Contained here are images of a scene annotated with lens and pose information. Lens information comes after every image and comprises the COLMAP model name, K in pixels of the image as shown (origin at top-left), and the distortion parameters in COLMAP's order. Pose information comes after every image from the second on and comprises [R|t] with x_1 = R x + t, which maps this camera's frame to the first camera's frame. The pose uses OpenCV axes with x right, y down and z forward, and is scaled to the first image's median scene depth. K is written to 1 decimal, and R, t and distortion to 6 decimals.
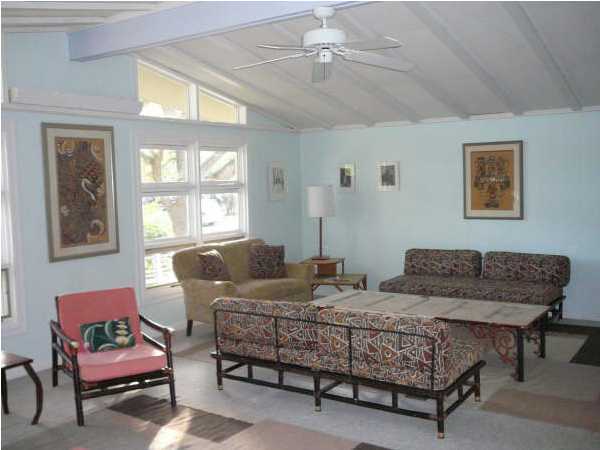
lens RADIAL K [[627.4, 0, 300.3], [0, 627.4, 226.1], [0, 0, 1]] dist [0.066456, 0.000000]
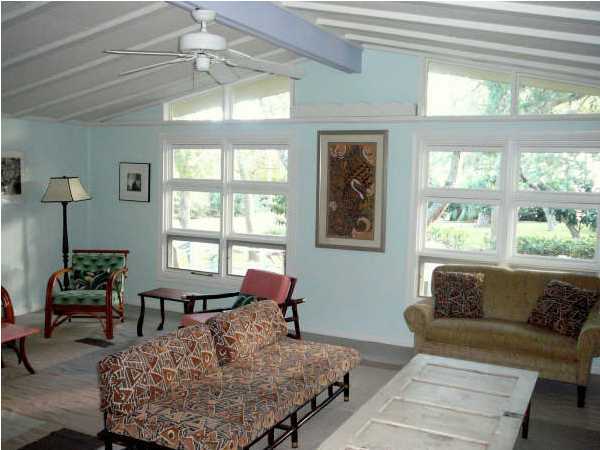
lens RADIAL K [[627.4, 0, 300.5], [0, 627.4, 223.2], [0, 0, 1]] dist [0.066456, 0.000000]
pose [[0.145946, 0.119968, -0.981992, 0.719749], [-0.103977, 0.988982, 0.105369, -0.102916], [0.983813, 0.086726, 0.156812, 0.732170]]
